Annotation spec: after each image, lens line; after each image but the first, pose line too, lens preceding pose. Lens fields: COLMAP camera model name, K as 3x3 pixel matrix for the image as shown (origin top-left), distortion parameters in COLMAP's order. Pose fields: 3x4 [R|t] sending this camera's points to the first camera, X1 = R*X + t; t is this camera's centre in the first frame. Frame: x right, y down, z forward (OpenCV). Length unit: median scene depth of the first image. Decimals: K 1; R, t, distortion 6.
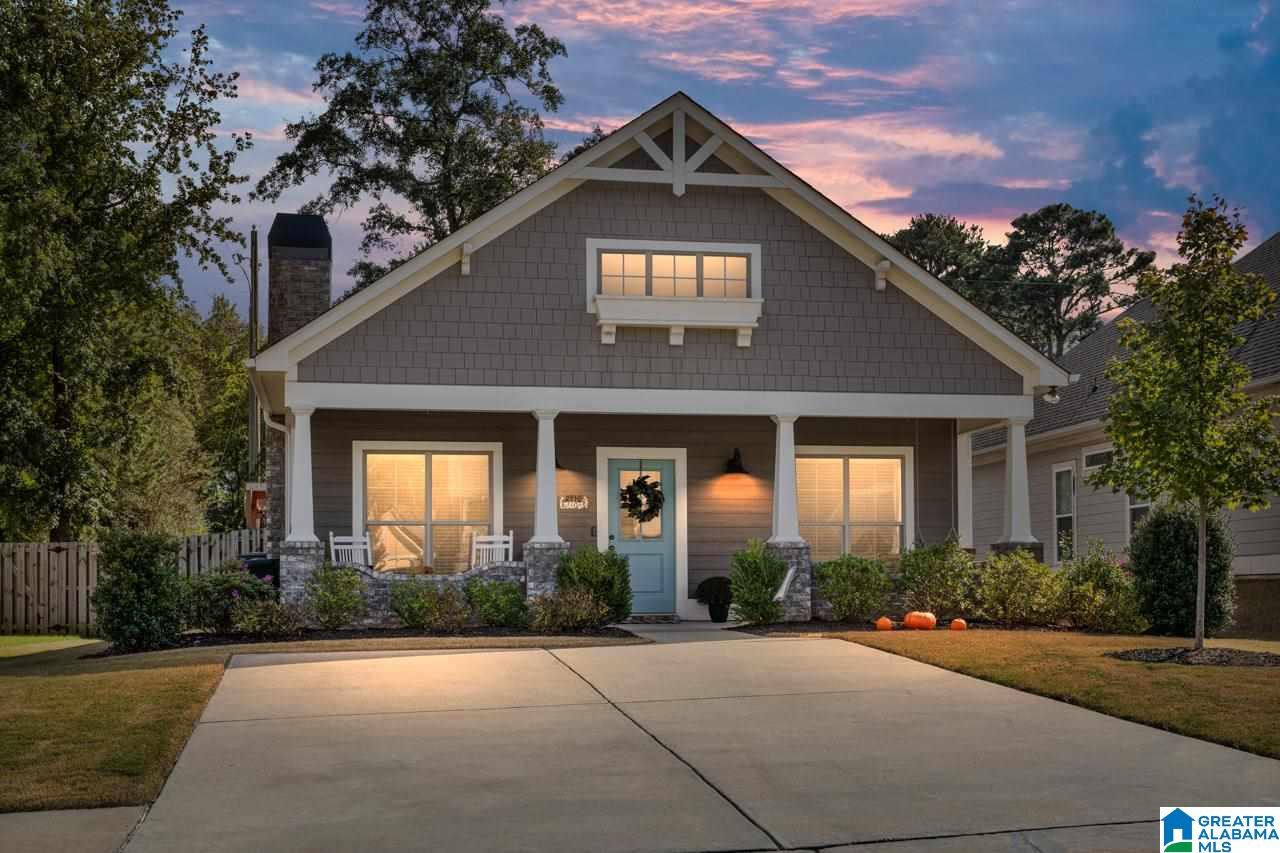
lens RADIAL K [[1582.4, 0, 642.4], [0, 1582.4, 432.5], [0, 0, 1]] dist [0.031535, 0.000000]
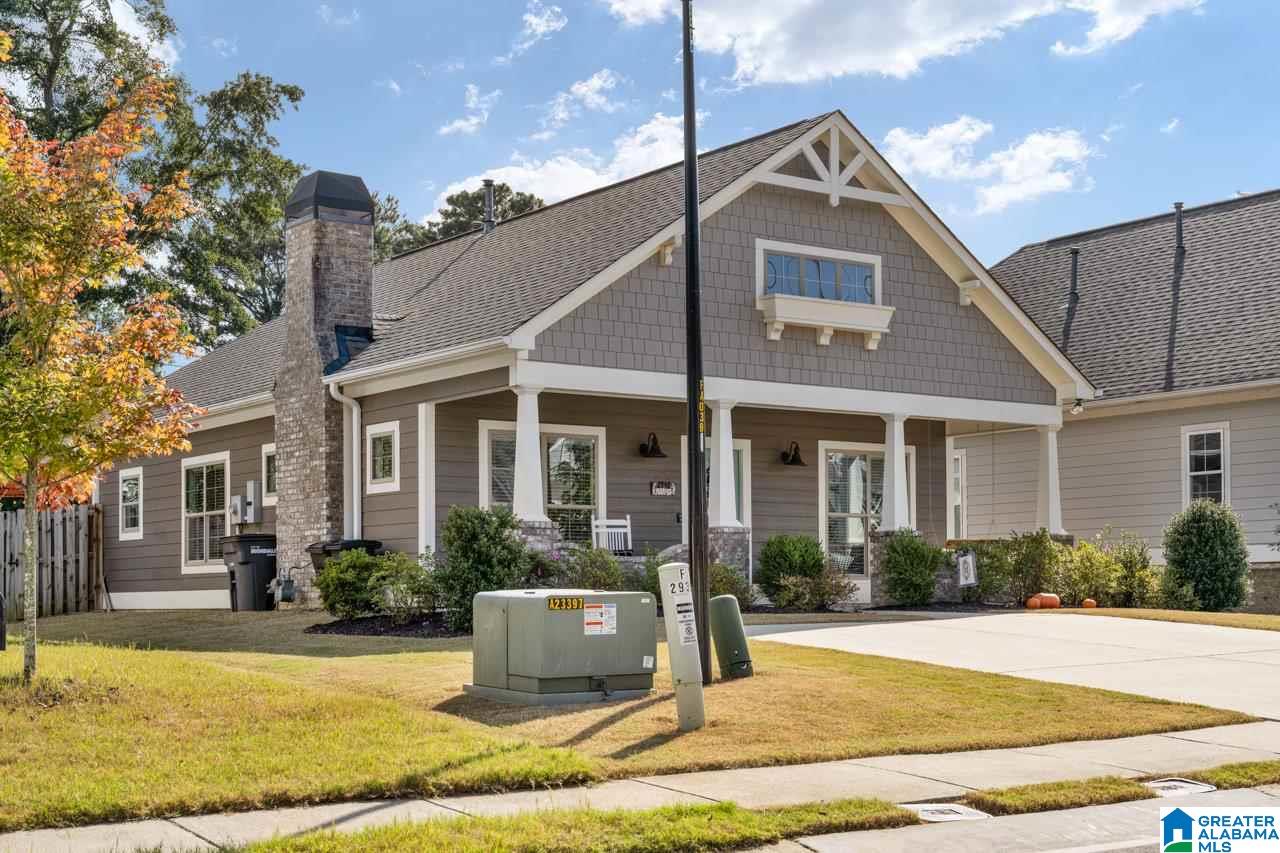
lens RADIAL K [[1784.5, 0, 640.7], [0, 1784.5, 421.4], [0, 0, 1]] dist [-0.007327, 0.000000]
pose [[0.905856, 0.041957, 0.421502, -0.596222], [-0.043044, 0.999049, -0.006941, 0.010119], [-0.421393, -0.011855, 0.906801, -0.042546]]
